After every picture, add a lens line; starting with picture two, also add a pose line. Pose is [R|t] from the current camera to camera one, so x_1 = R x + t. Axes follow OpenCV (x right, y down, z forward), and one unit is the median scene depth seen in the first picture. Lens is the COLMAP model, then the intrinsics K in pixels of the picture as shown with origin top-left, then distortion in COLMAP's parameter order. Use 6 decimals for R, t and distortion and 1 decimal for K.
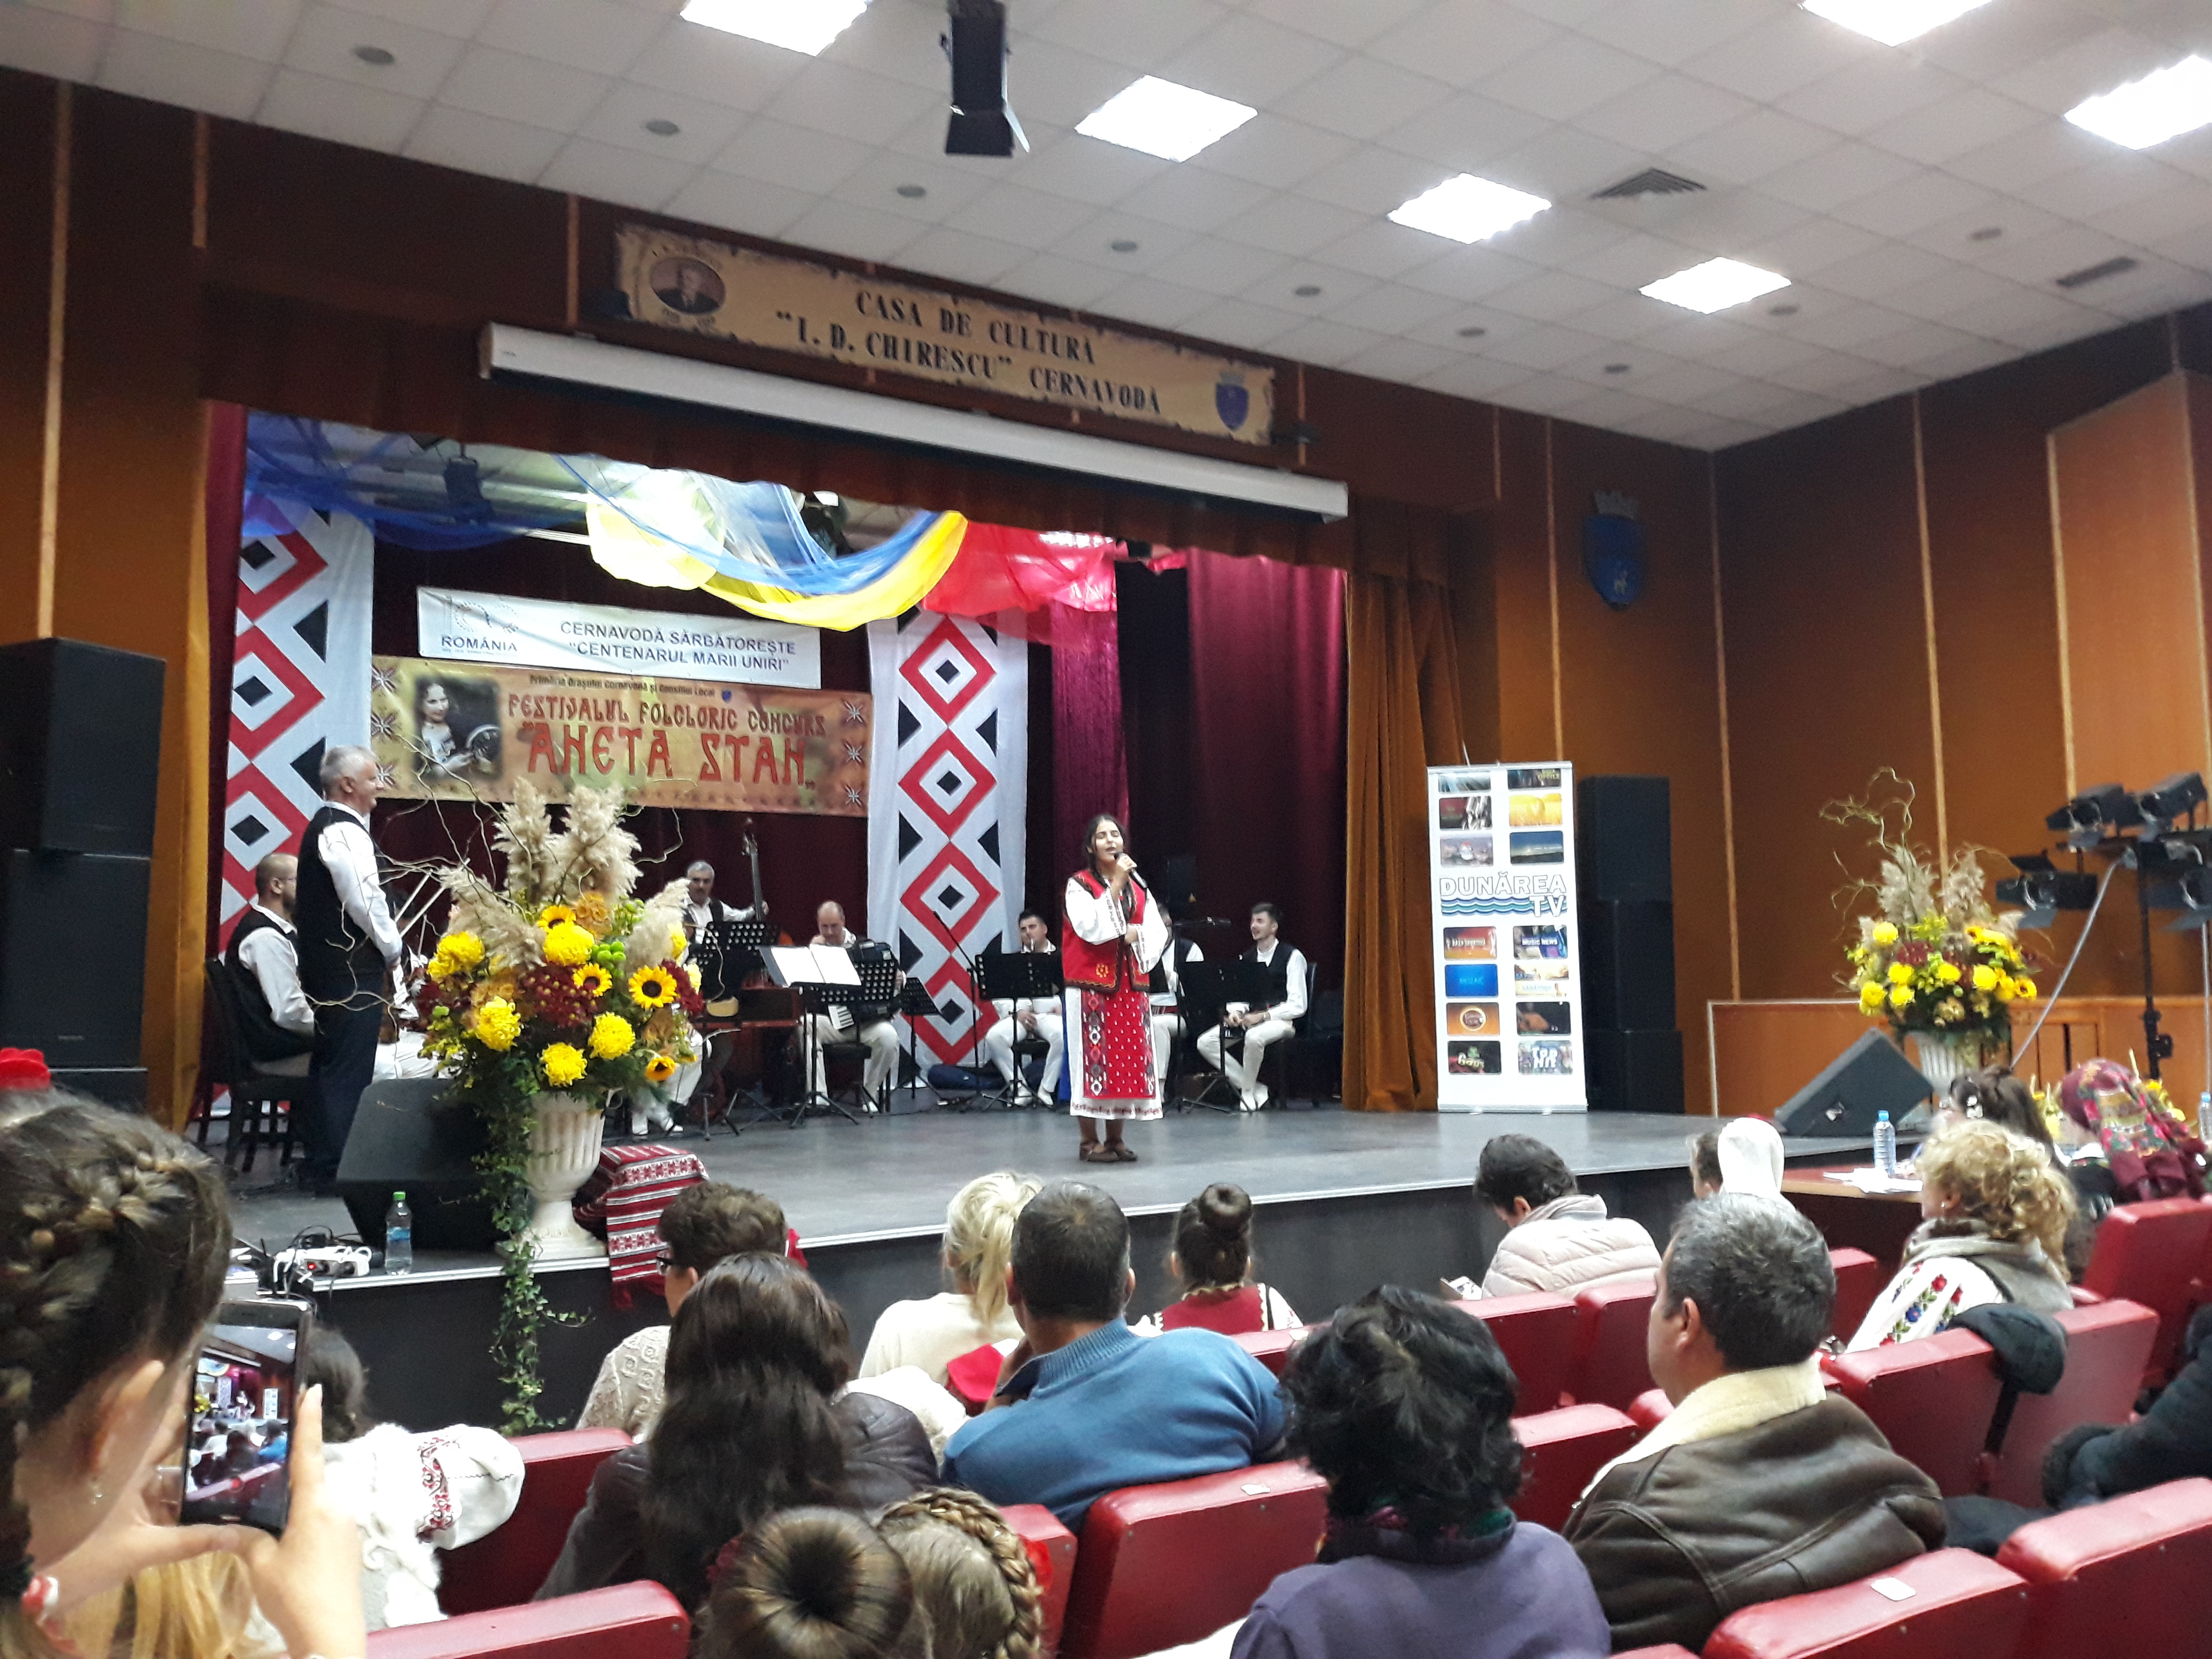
lens RADIAL K [[1958.5, 0, 1122.9], [0, 1958.5, 833.4], [0, 0, 1]] dist [0.213282, -0.759277]
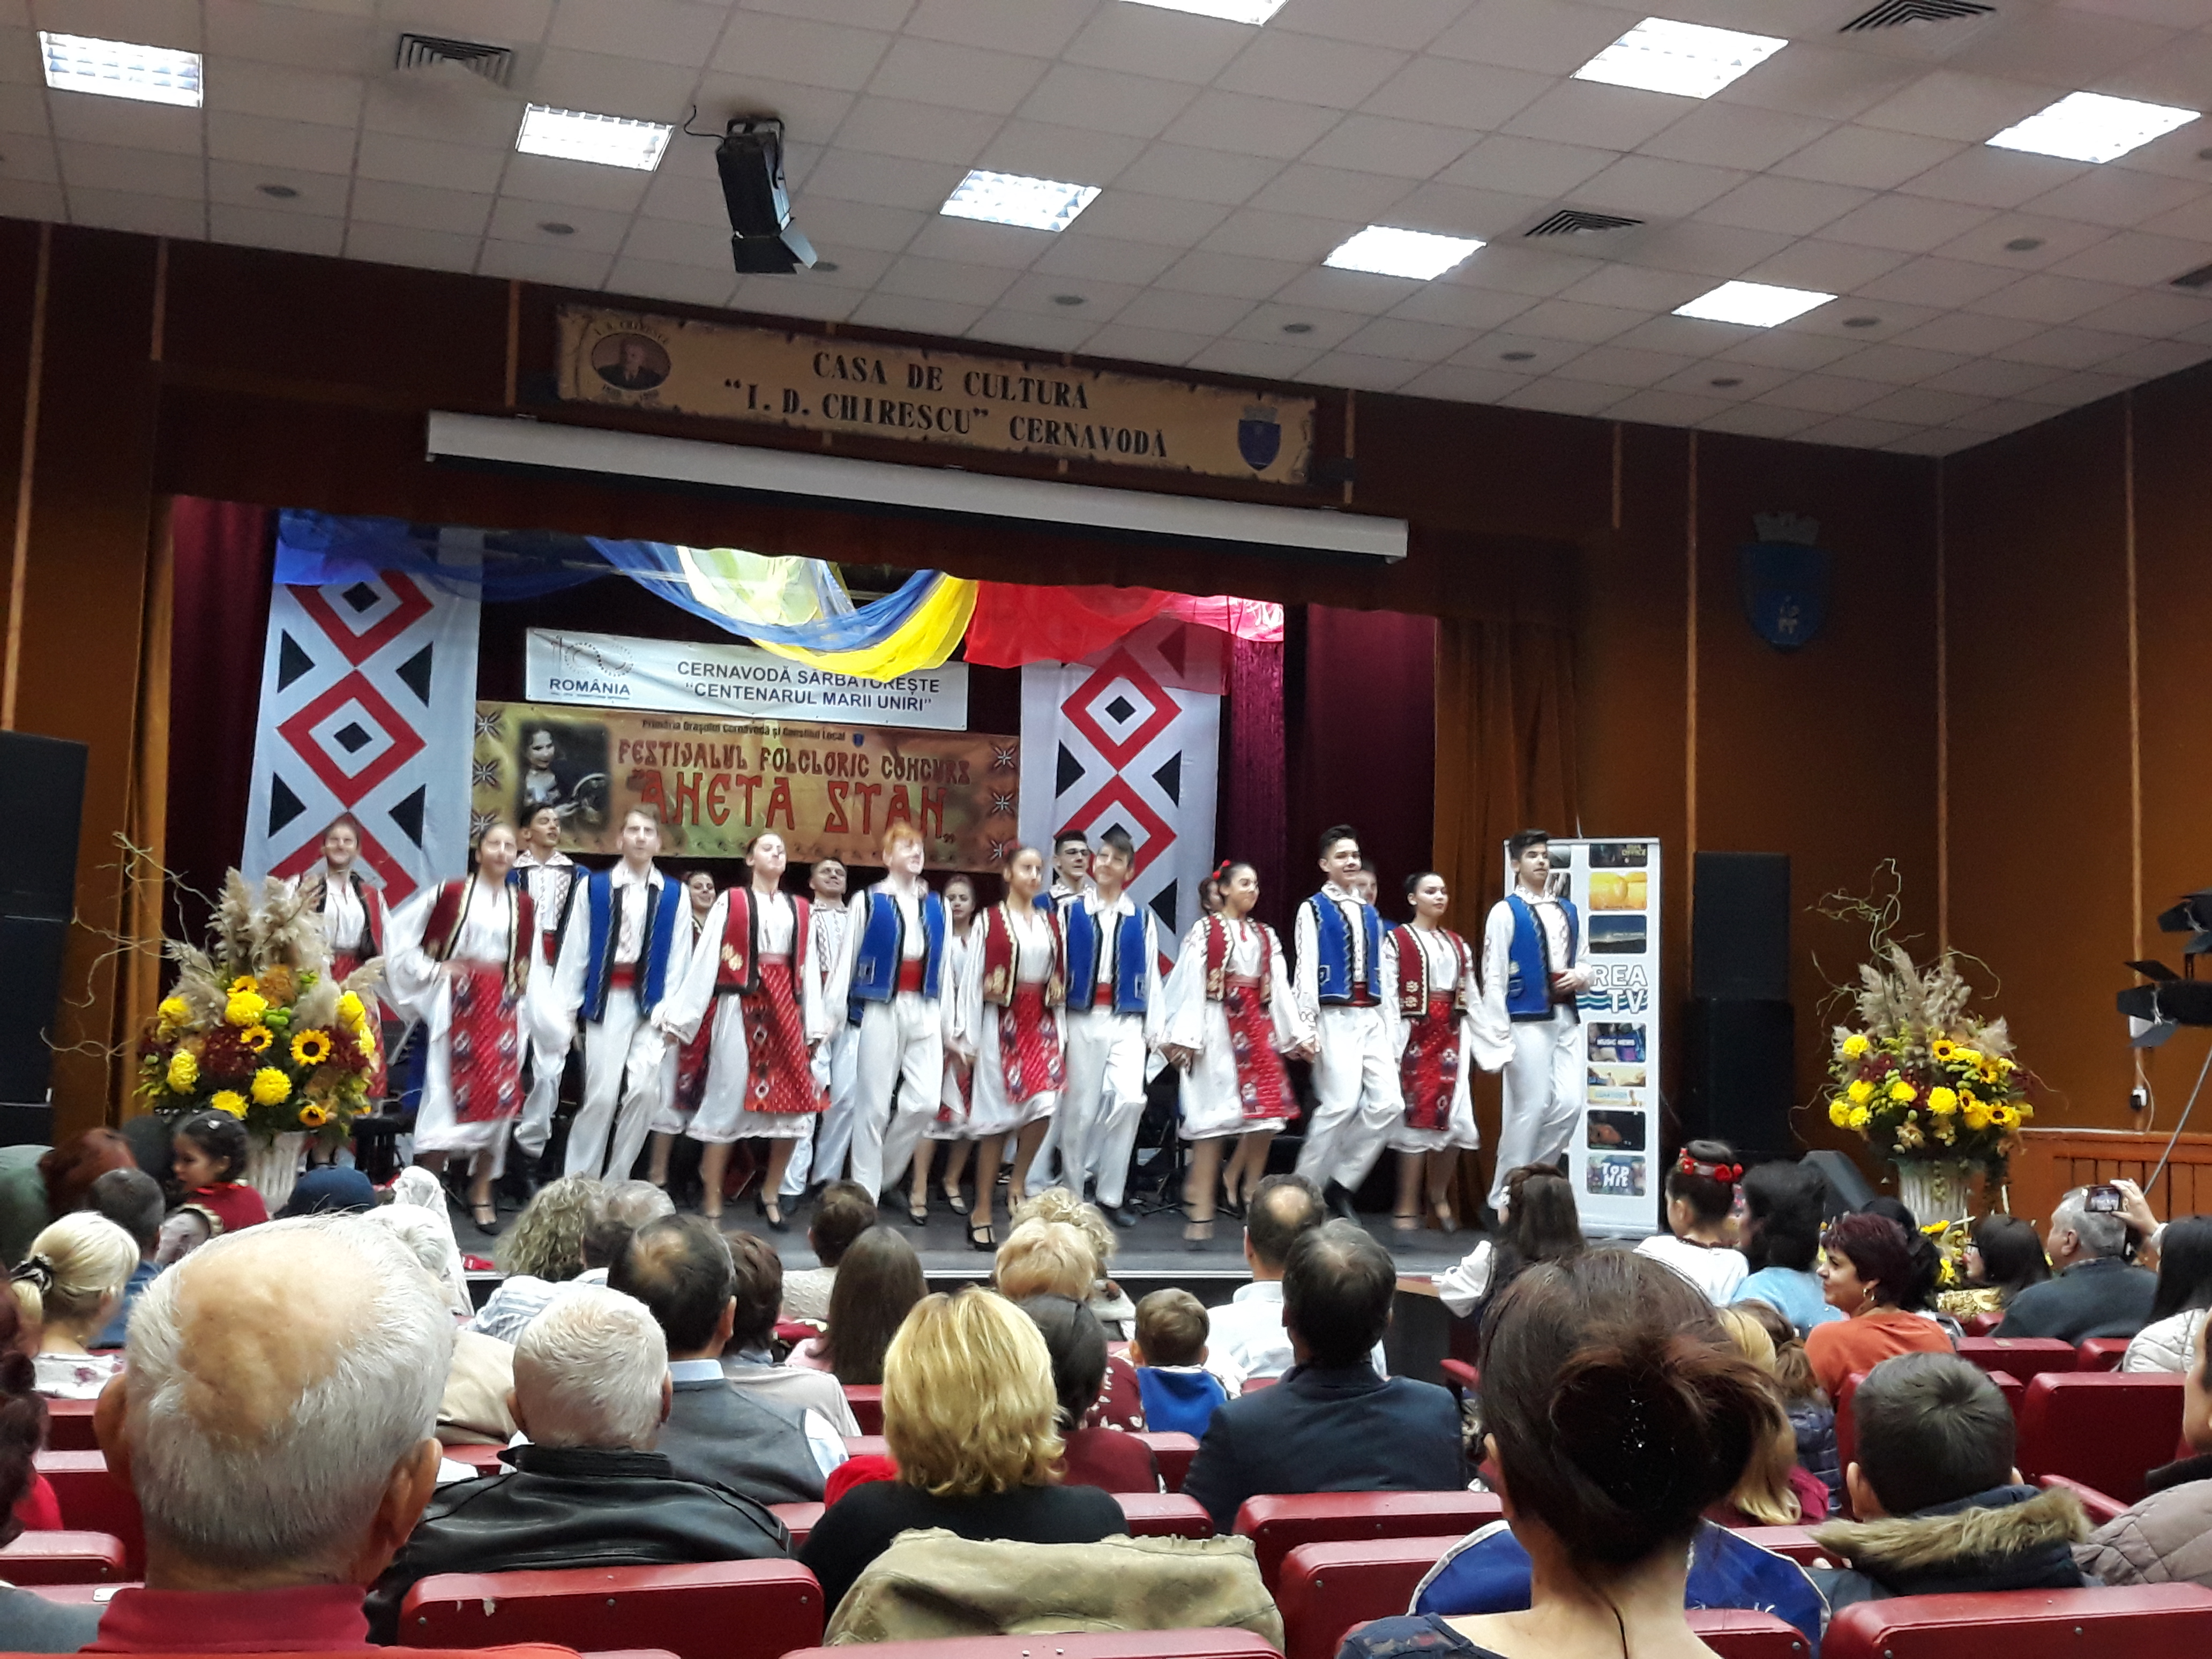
lens RADIAL K [[2717.1, 0, 1108.0], [0, 2717.1, 862.6], [0, 0, 1]] dist [0.263439, -1.028462]
pose [[0.962287, 0.019381, -0.271346, 0.282806], [-0.019792, 0.999803, 0.001223, -0.019031], [0.271316, 0.004194, 0.962481, -0.199212]]
